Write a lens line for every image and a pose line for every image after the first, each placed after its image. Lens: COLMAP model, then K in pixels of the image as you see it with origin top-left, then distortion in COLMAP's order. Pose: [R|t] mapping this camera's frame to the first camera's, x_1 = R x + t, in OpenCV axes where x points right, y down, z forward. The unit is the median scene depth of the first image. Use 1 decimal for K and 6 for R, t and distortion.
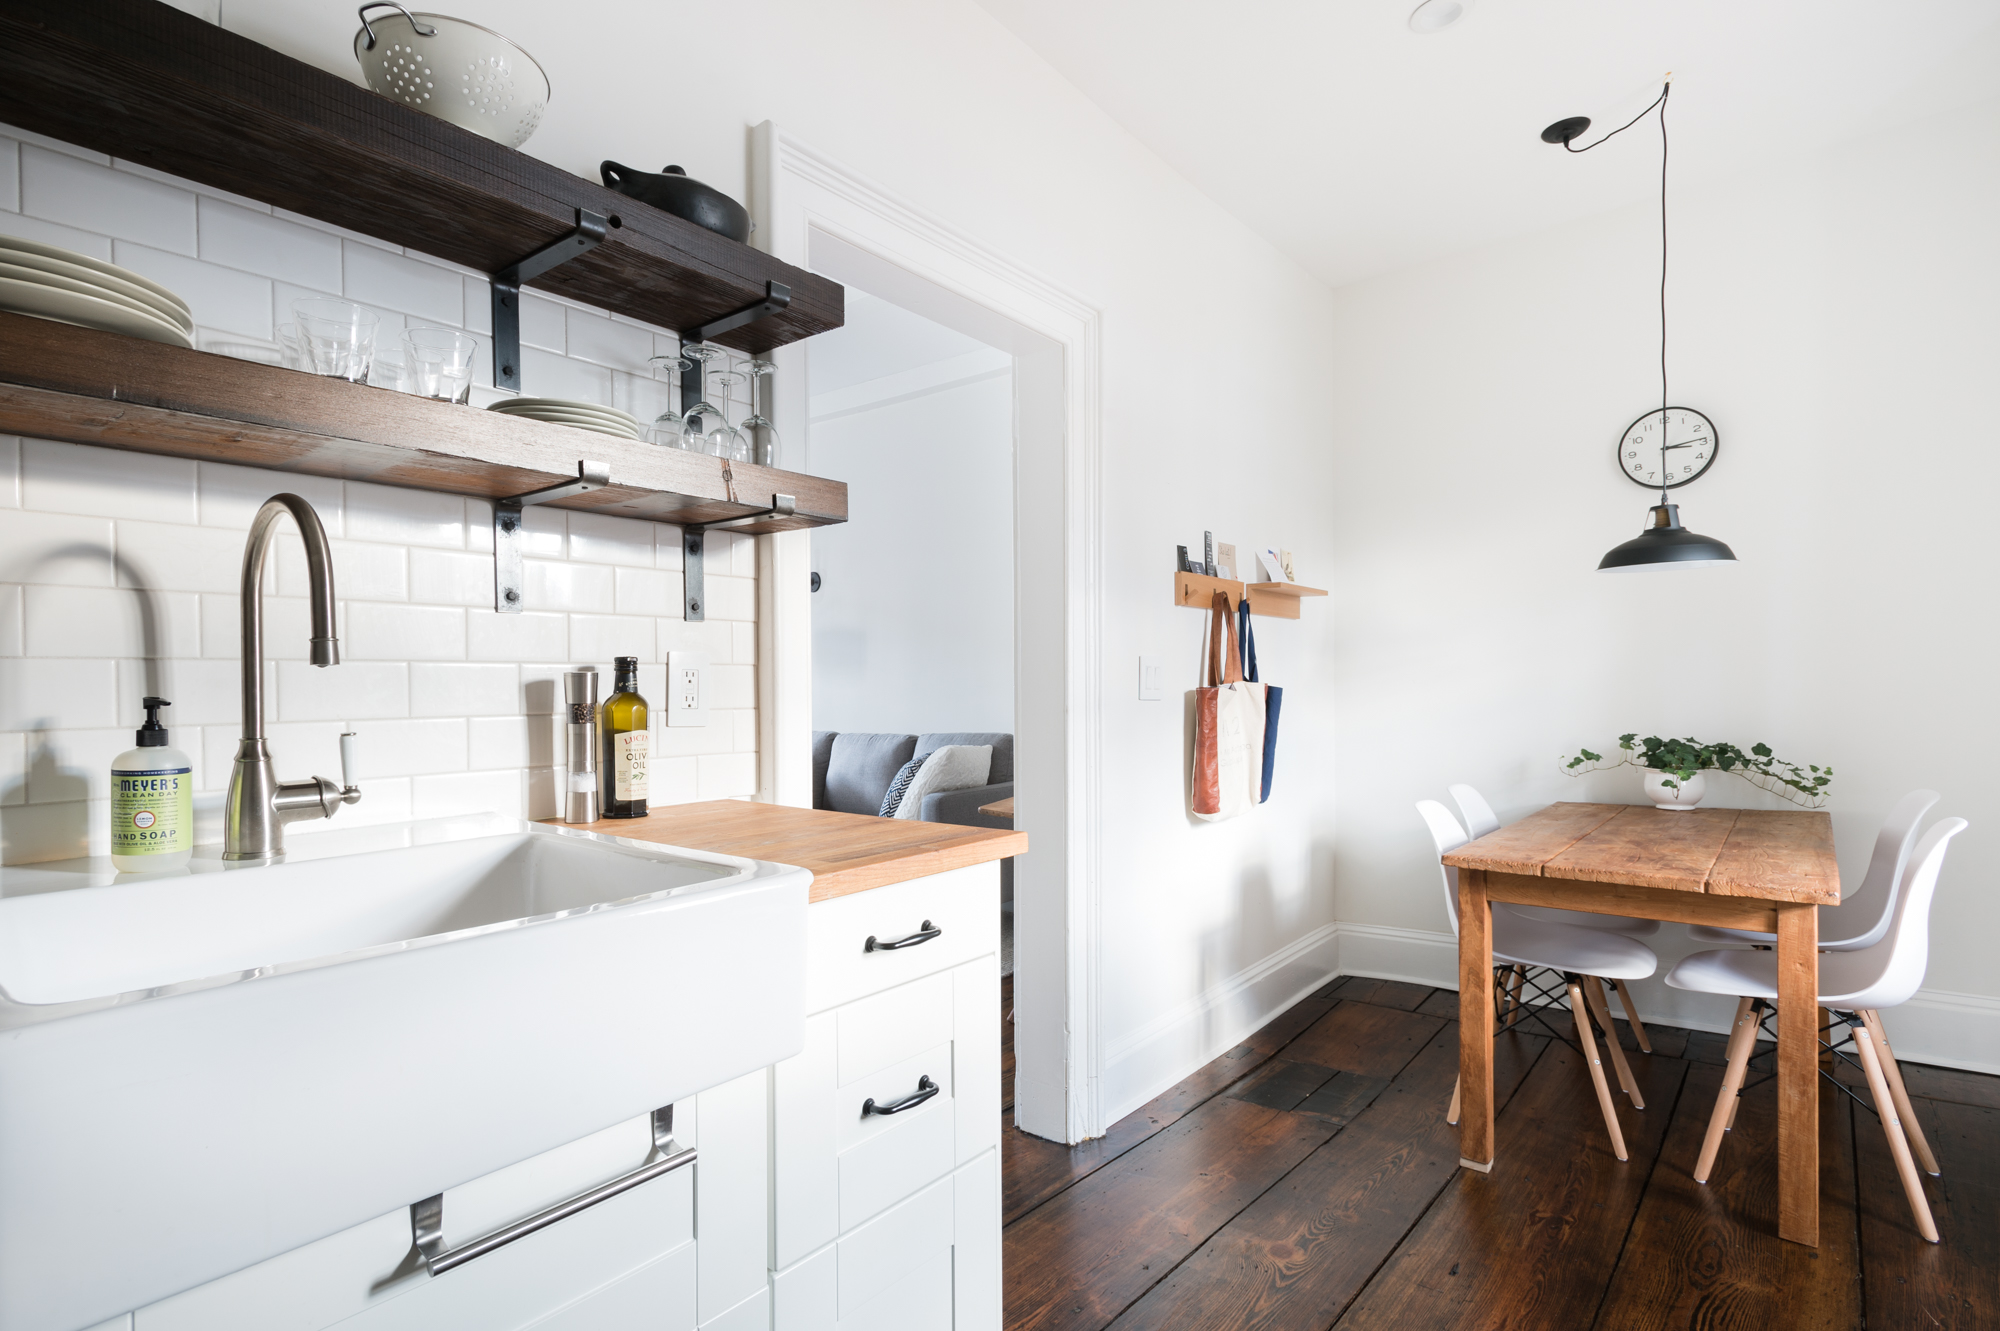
lens RADIAL K [[1003.2, 0, 925.9], [0, 1003.2, 692.5], [0, 0, 1]] dist [0.001411, -0.002210]
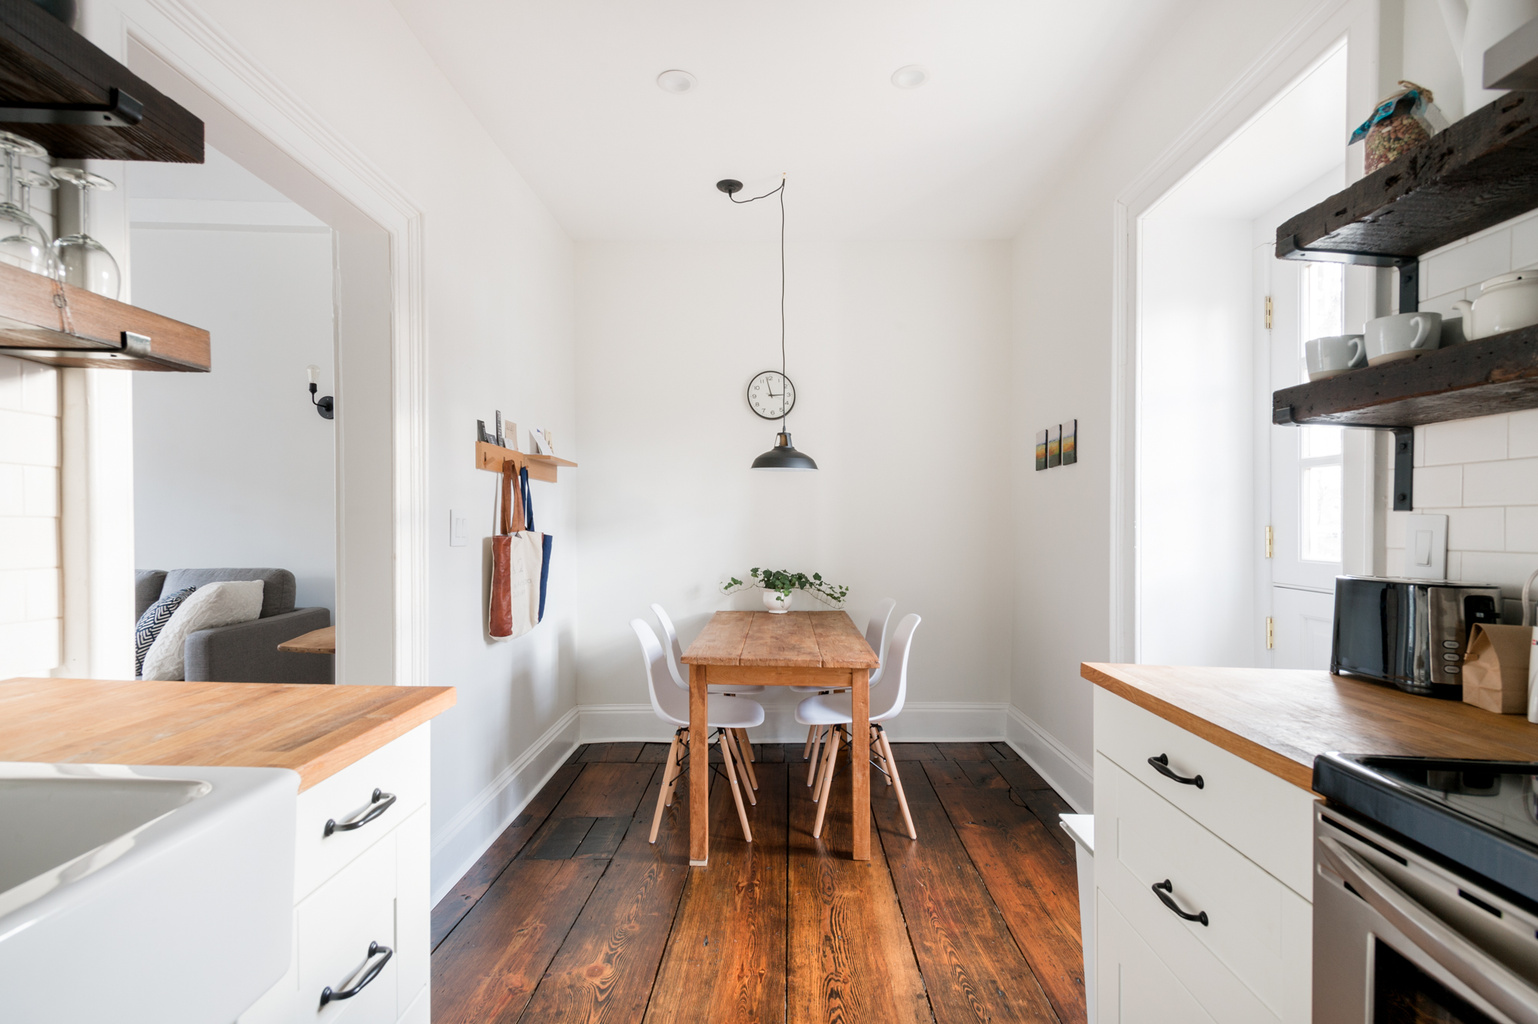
lens RADIAL K [[751.2, 0, 764.4], [0, 751.2, 521.9], [0, 0, 1]] dist [0.017914, -0.008743]
pose [[0.746055, 0.024661, 0.665428, -0.117710], [-0.025990, 0.999631, -0.007907, -0.026736], [-0.665377, -0.011396, 0.746420, 0.082479]]
